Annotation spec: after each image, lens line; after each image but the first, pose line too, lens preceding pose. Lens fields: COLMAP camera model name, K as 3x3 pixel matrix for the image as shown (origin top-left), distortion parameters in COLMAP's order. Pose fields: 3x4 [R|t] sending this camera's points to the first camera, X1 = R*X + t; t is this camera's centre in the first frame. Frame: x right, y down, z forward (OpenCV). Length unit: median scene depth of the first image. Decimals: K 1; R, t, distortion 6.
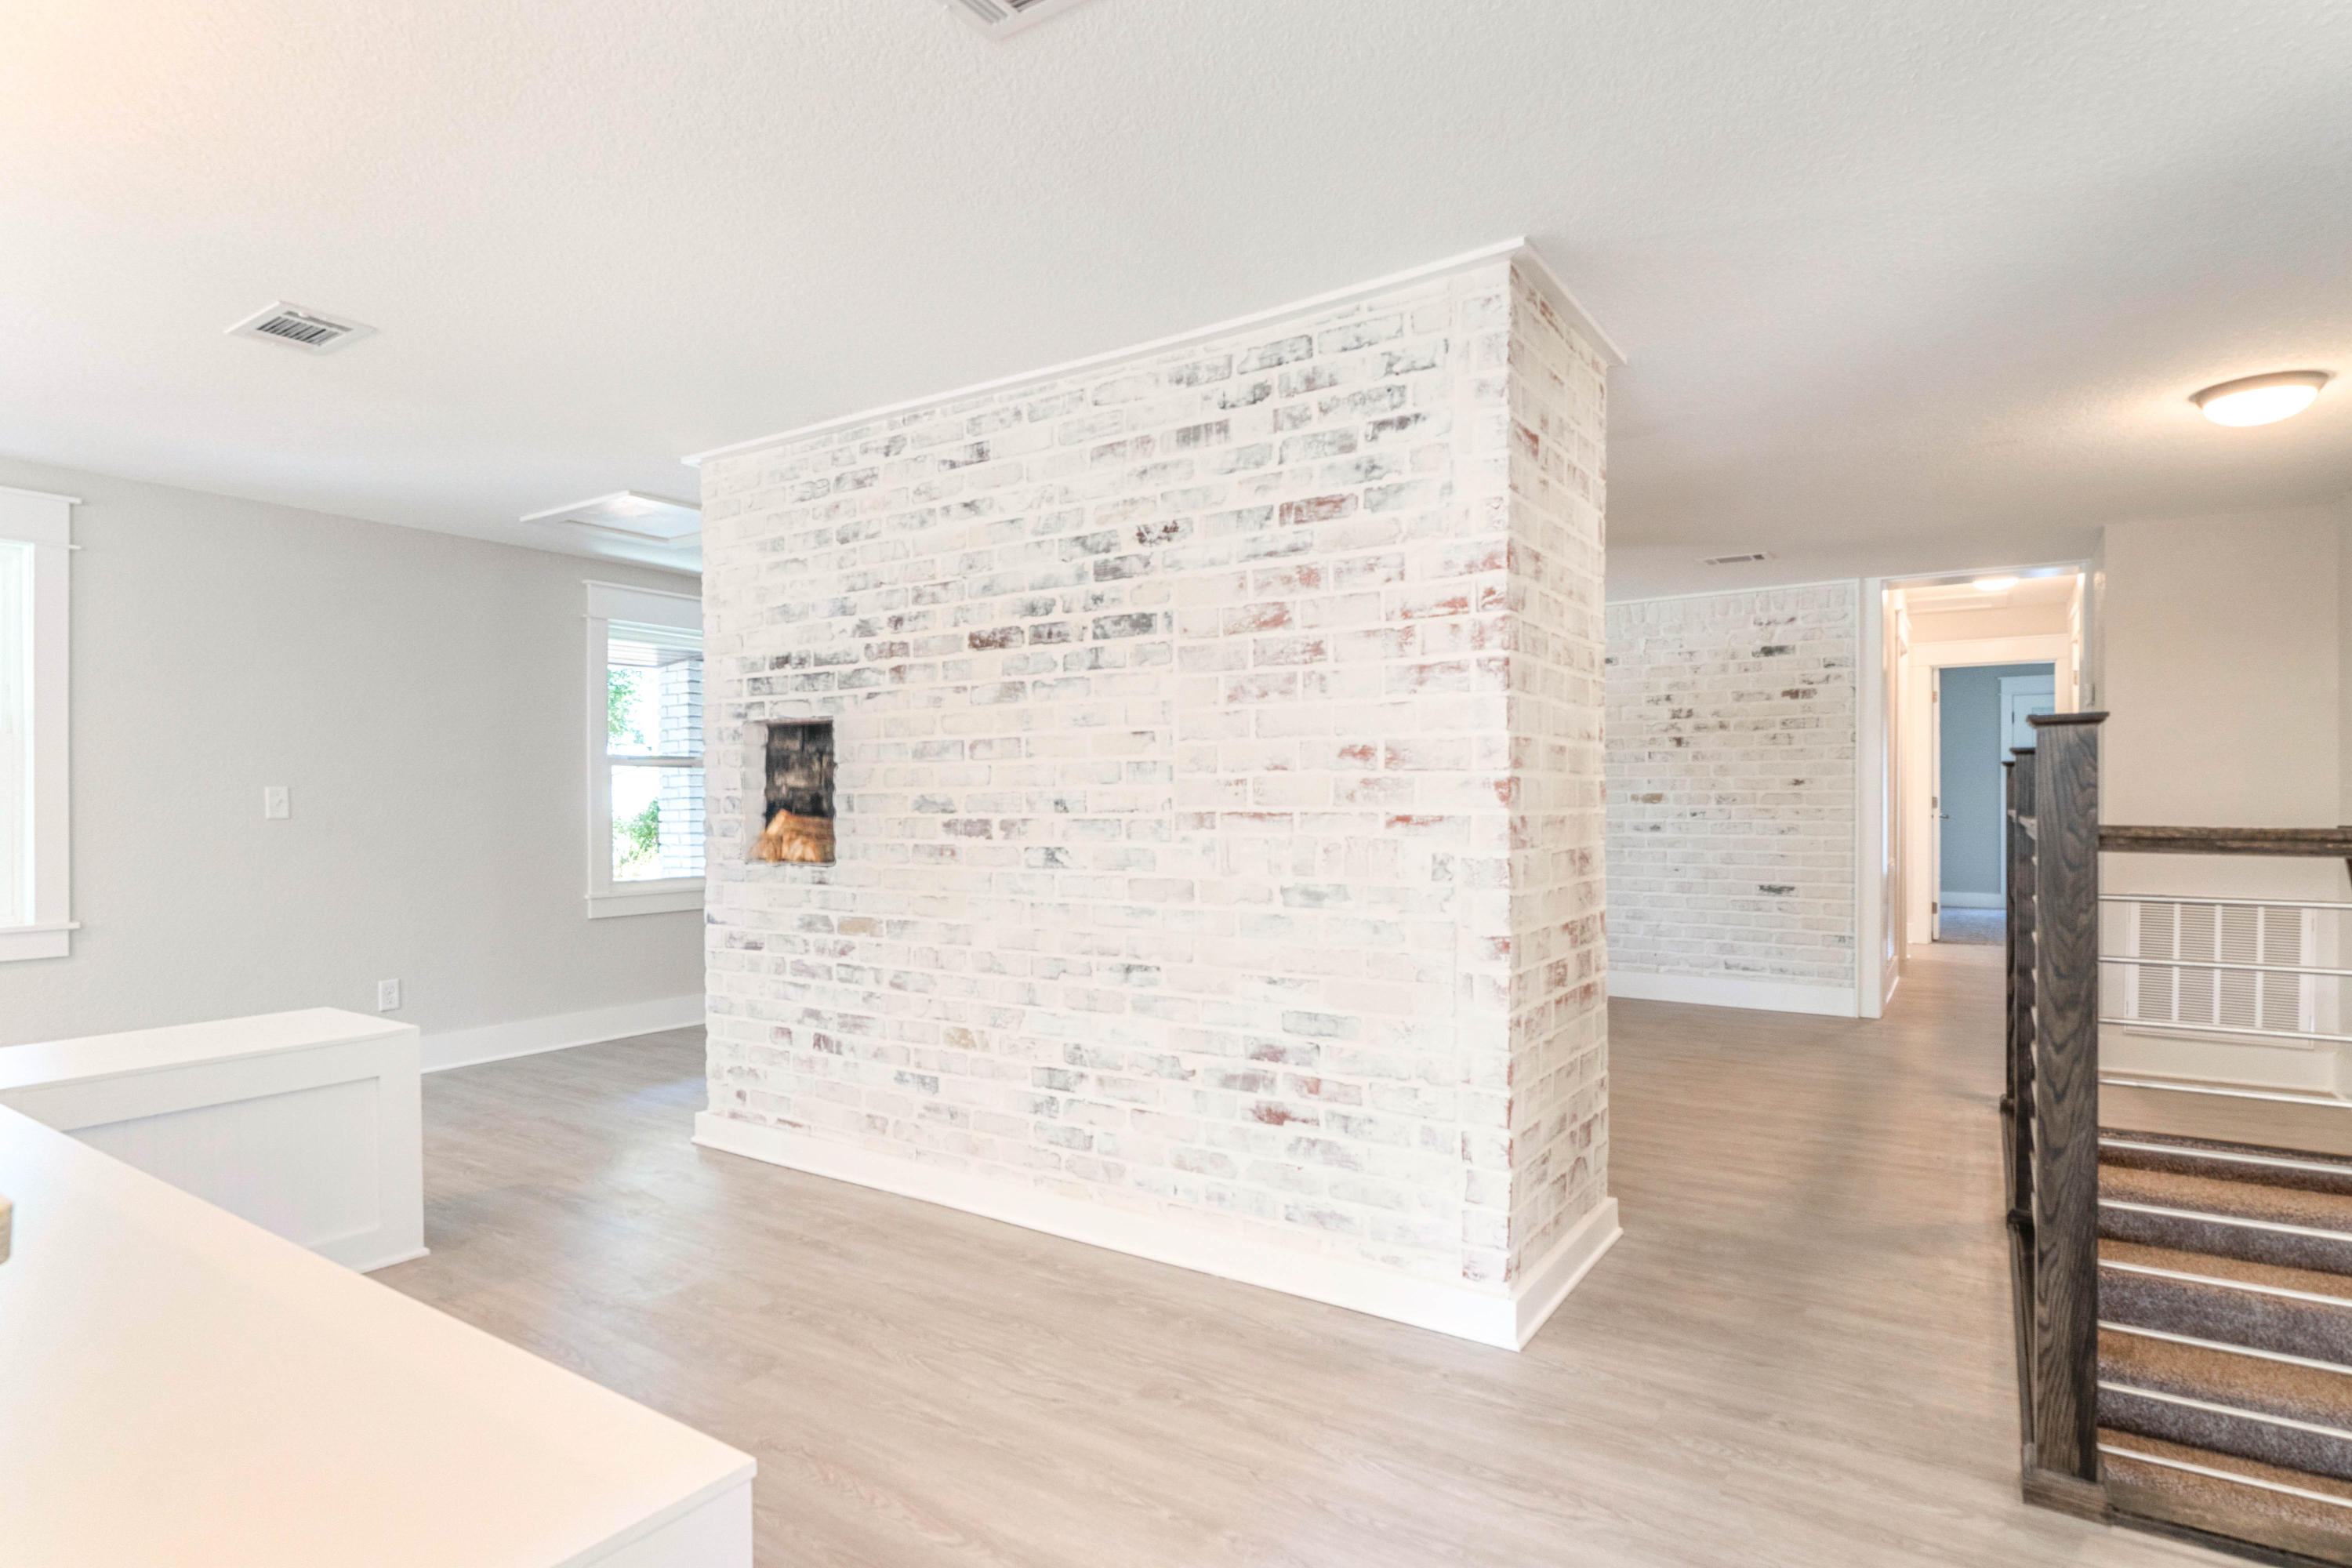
lens RADIAL K [[1229.5, 0, 1164.6], [0, 1229.5, 805.0], [0, 0, 1]] dist [-0.005258, -0.001189]
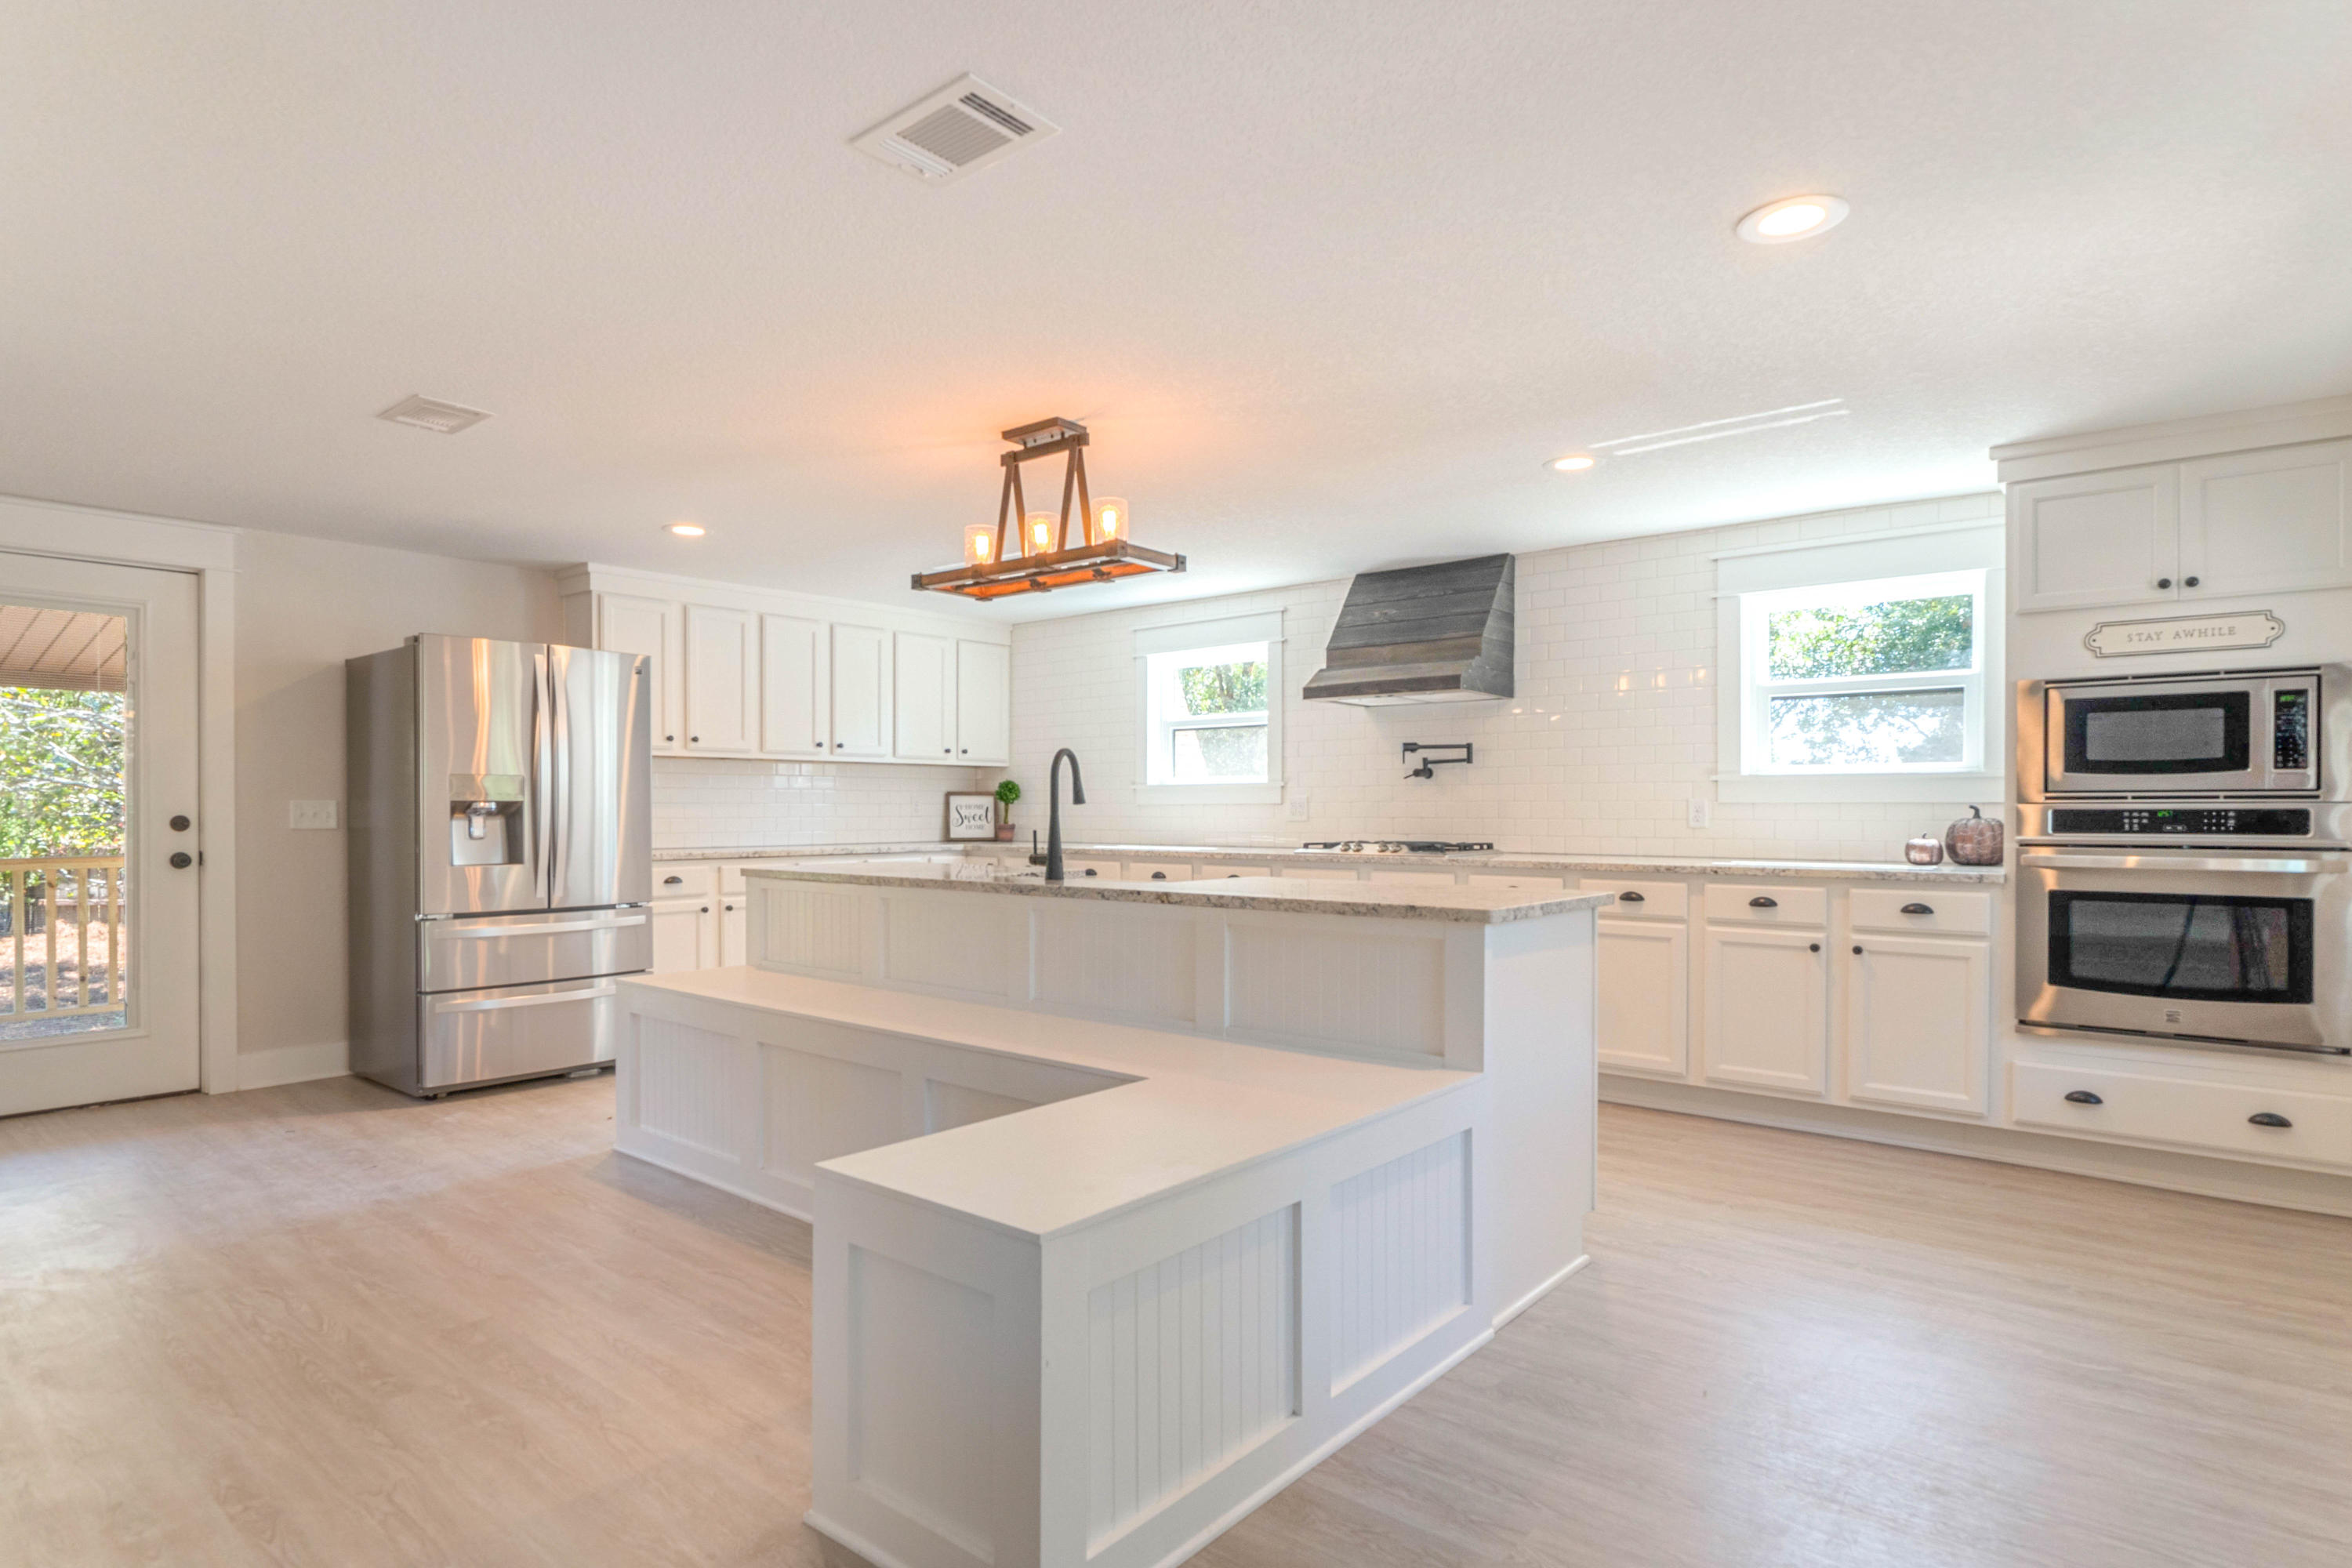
lens RADIAL K [[1242.5, 0, 1163.9], [0, 1242.5, 803.6], [0, 0, 1]] dist [-0.001360, -0.000658]
pose [[-0.993382, 0.003222, 0.114808, -0.824296], [0.003163, 0.999995, -0.000693, -0.006390], [-0.114810, -0.000325, -0.993387, 1.549134]]
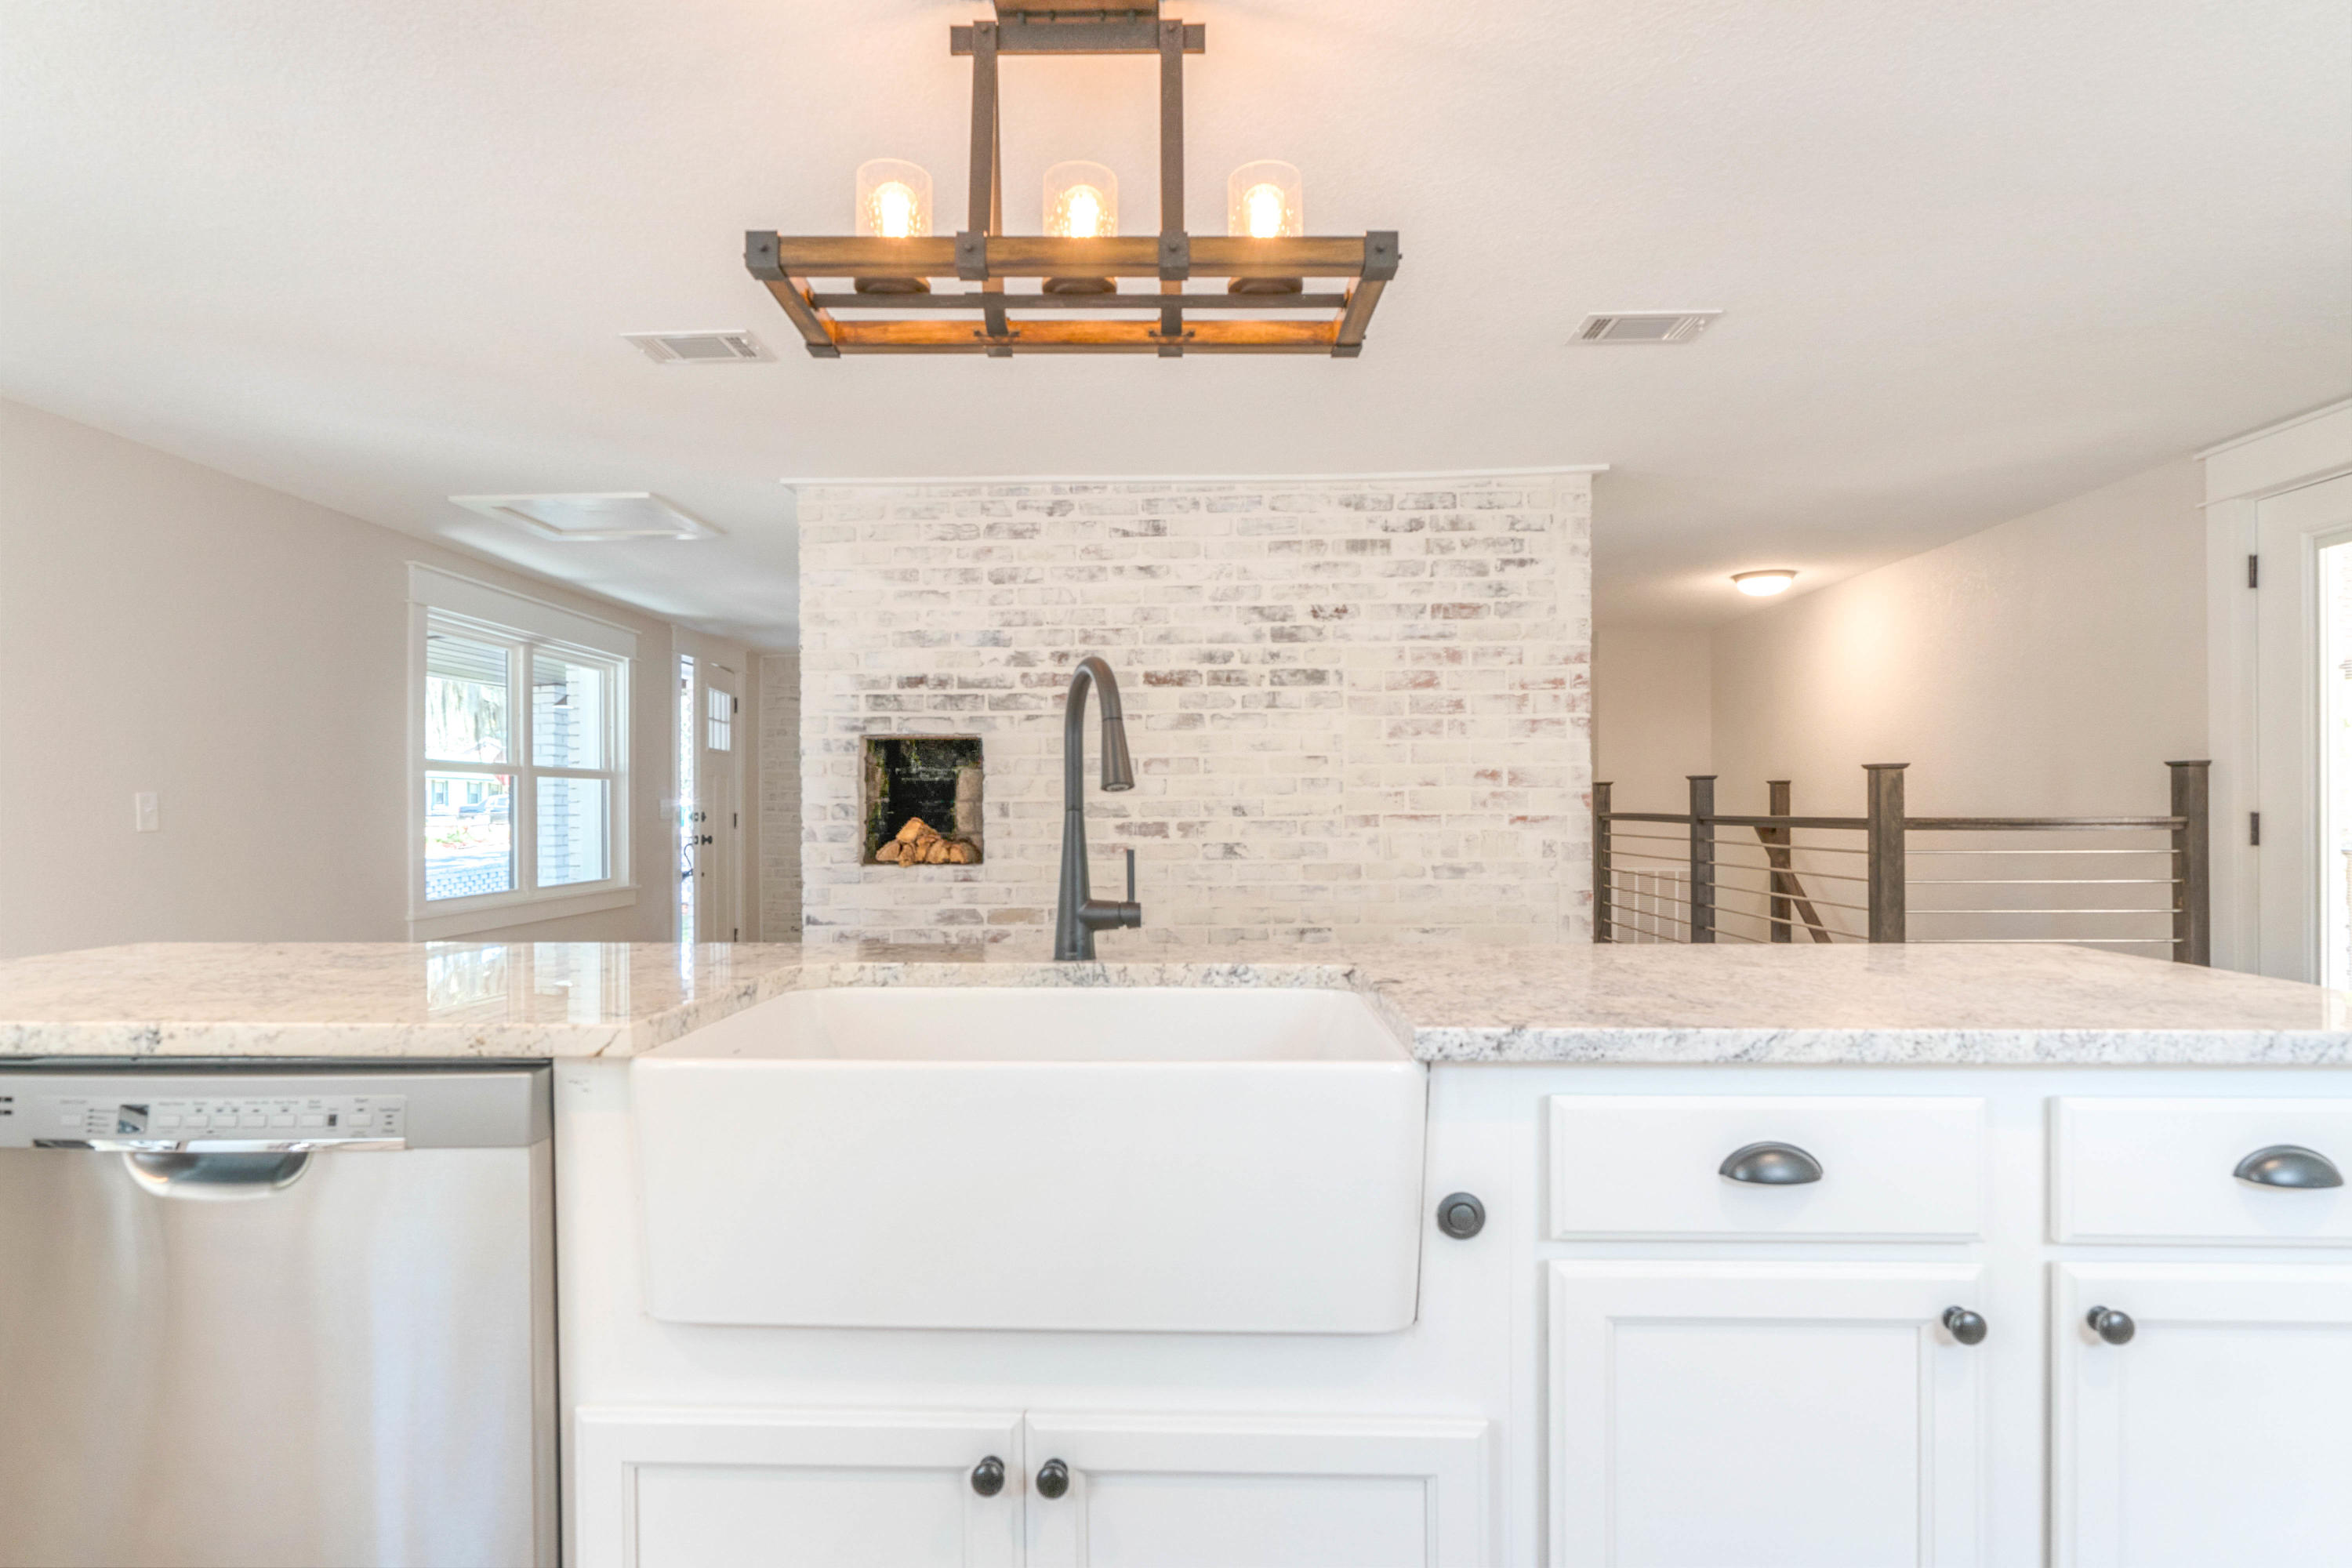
lens RADIAL K [[1229.5, 0, 1164.6], [0, 1229.5, 805.0], [0, 0, 1]] dist [-0.005258, -0.001189]
pose [[0.851166, -0.000743, 0.524896, -0.831920], [0.004157, 0.999977, -0.005326, 0.000891], [-0.524880, 0.006715, 0.851150, -0.067461]]
